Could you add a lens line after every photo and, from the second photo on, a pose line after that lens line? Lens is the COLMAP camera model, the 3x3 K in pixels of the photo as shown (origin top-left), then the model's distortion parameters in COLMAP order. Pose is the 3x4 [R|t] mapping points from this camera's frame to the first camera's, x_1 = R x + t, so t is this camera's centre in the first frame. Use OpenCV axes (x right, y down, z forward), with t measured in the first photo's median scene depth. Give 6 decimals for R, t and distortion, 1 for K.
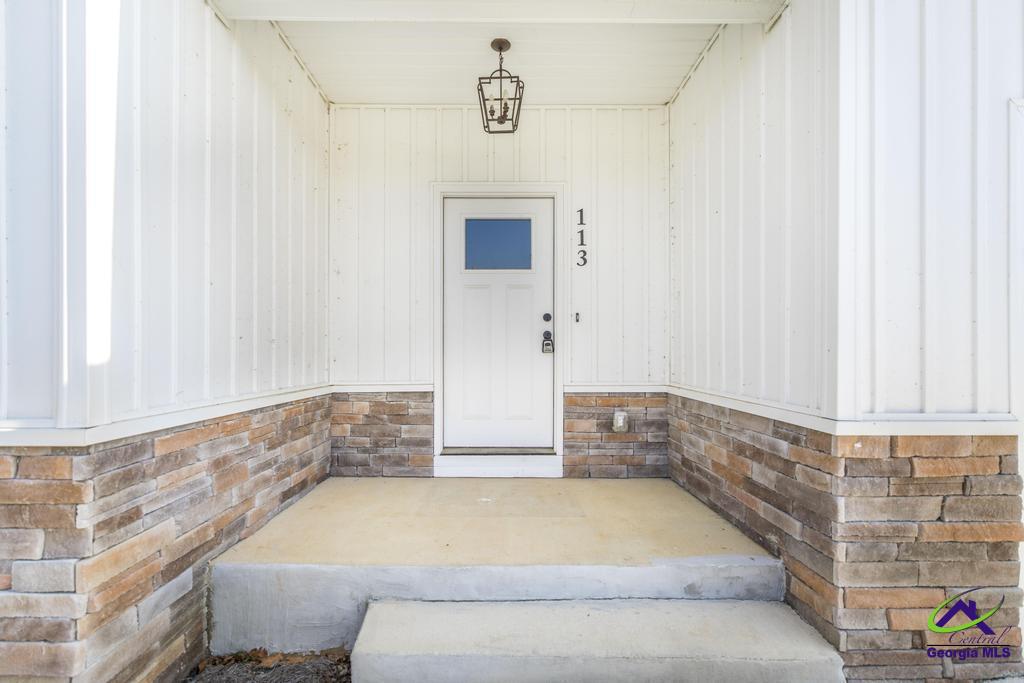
lens RADIAL K [[450.5, 0, 503.9], [0, 450.5, 354.4], [0, 0, 1]] dist [-0.001271, -0.000161]
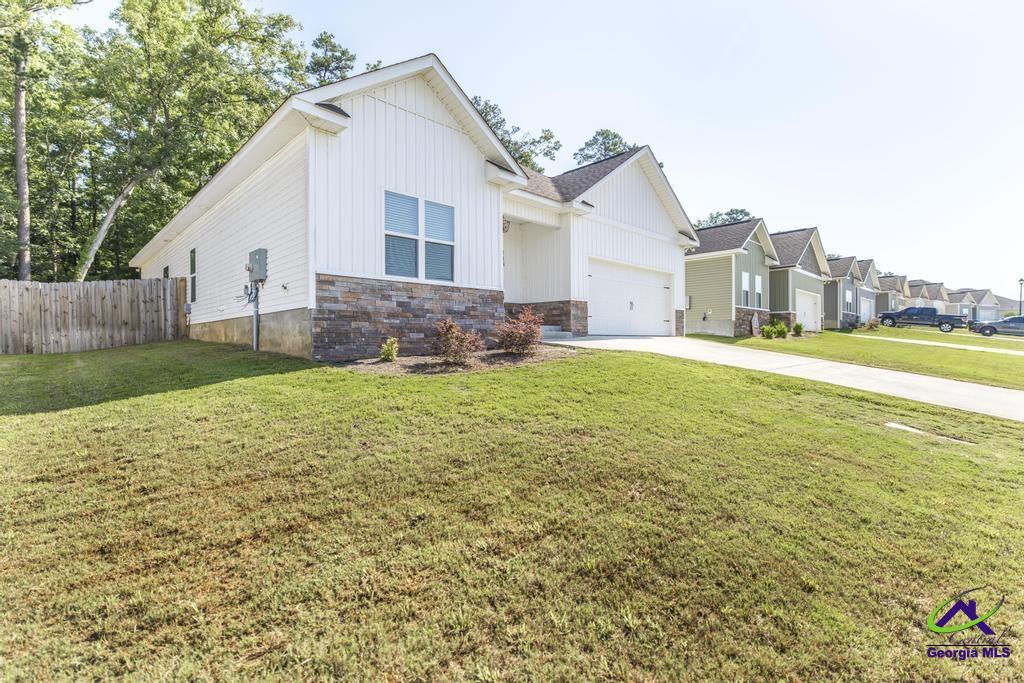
lens RADIAL K [[474.1, 0, 512.0], [0, 474.1, 341.5], [0, 0, 1]] dist [0.001422, 0.000316]
pose [[0.720287, -0.003006, 0.693670, -2.390688], [0.004280, 0.999991, -0.000111, 0.396081], [-0.693663, 0.003048, 0.720293, -1.731764]]
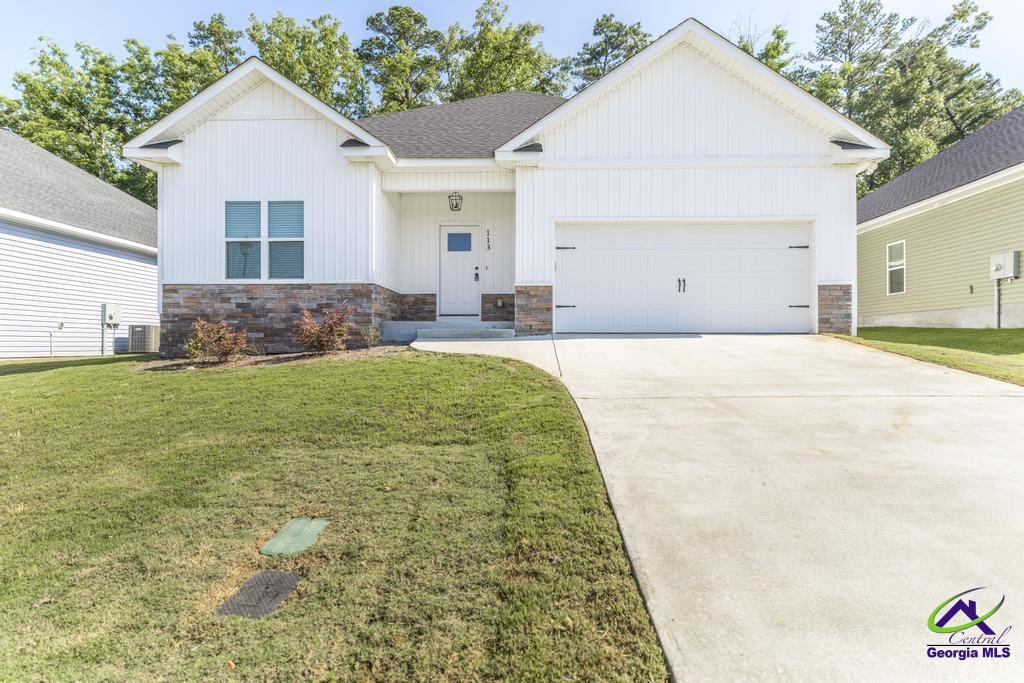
lens RADIAL K [[524.7, 0, 512.0], [0, 524.7, 341.5], [0, 0, 1]] dist [0.004366, -0.000111]
pose [[0.999287, 0.001635, -0.037719, 0.463017], [-0.001756, 0.999993, -0.003172, 0.403765], [0.037714, 0.003236, 0.999283, -2.373809]]
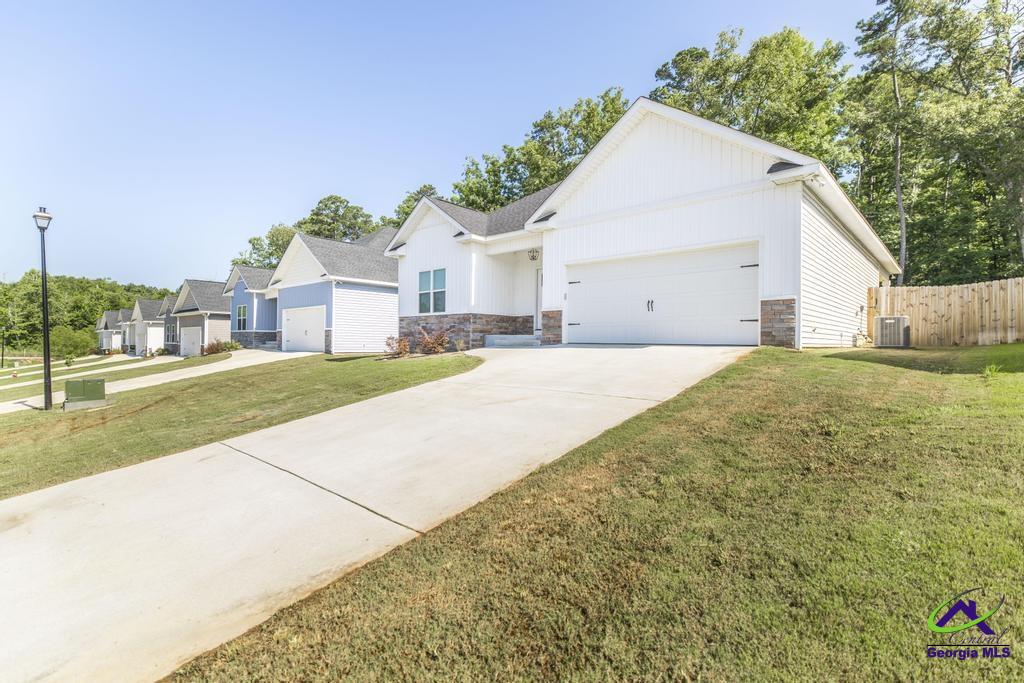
lens RADIAL K [[474.1, 0, 512.0], [0, 474.1, 341.5], [0, 0, 1]] dist [0.001422, 0.000316]
pose [[0.726391, 0.007048, -0.687245, 2.843710], [-0.011215, 0.999936, -0.001599, 0.344303], [0.687190, 0.008869, 0.726424, -2.457931]]
